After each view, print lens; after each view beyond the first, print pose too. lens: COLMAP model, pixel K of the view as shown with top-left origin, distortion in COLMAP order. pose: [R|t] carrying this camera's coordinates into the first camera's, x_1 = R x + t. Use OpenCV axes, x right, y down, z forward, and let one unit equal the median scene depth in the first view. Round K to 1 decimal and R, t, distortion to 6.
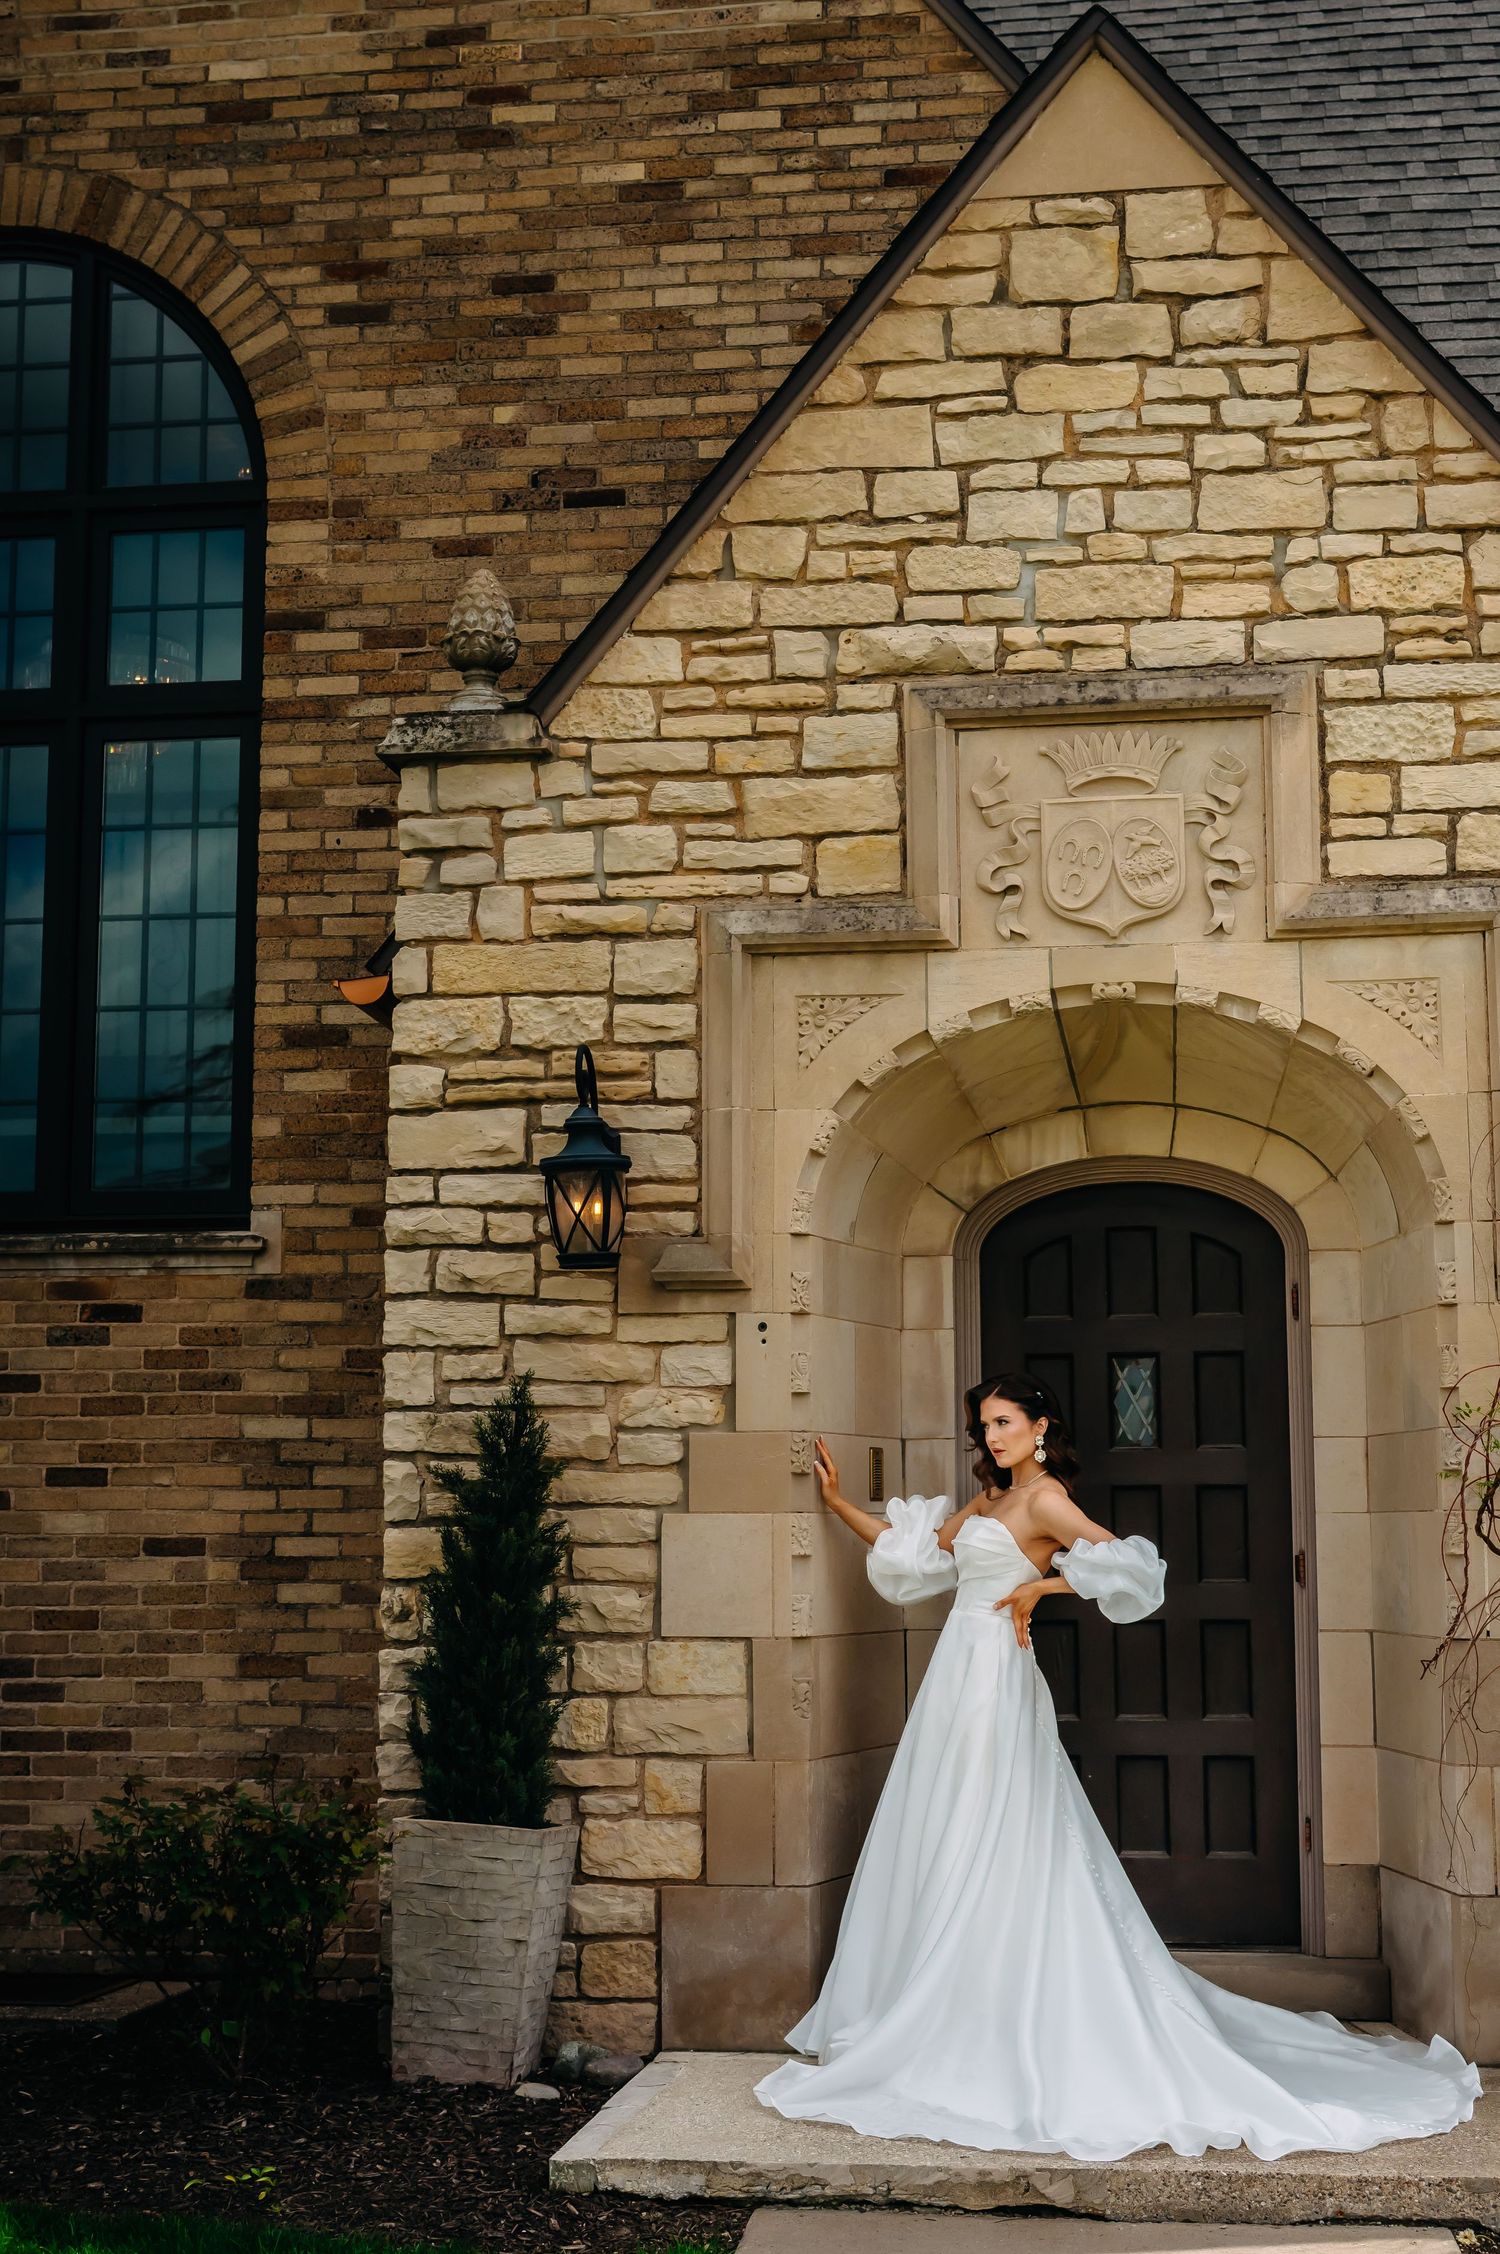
lens RADIAL K [[3344.9, 0, 737.4], [0, 3344.9, 1058.8], [0, 0, 1]] dist [0.002403, 0.000000]
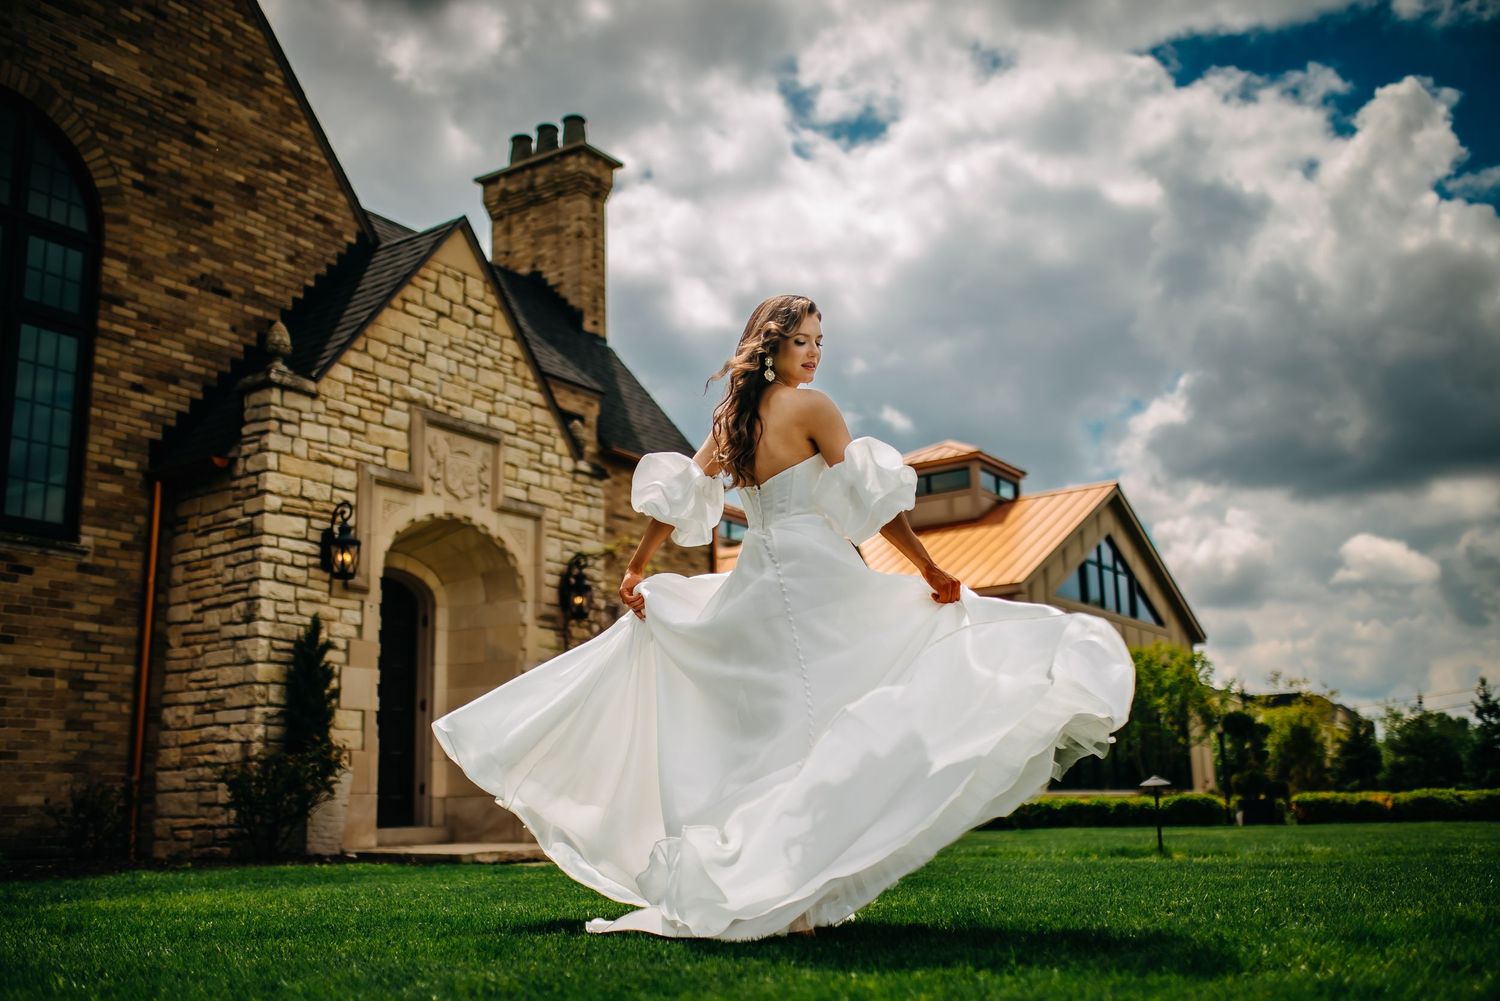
lens RADIAL K [[1476.3, 0, 749.4], [0, 1476.3, 500.3], [0, 0, 1]] dist [0.006993, 0.000000]
pose [[0.414537, 0.189510, 0.890081, -1.003479], [-0.105489, 0.981490, -0.159842, 0.156617], [-0.903898, -0.027634, 0.426856, 0.134524]]
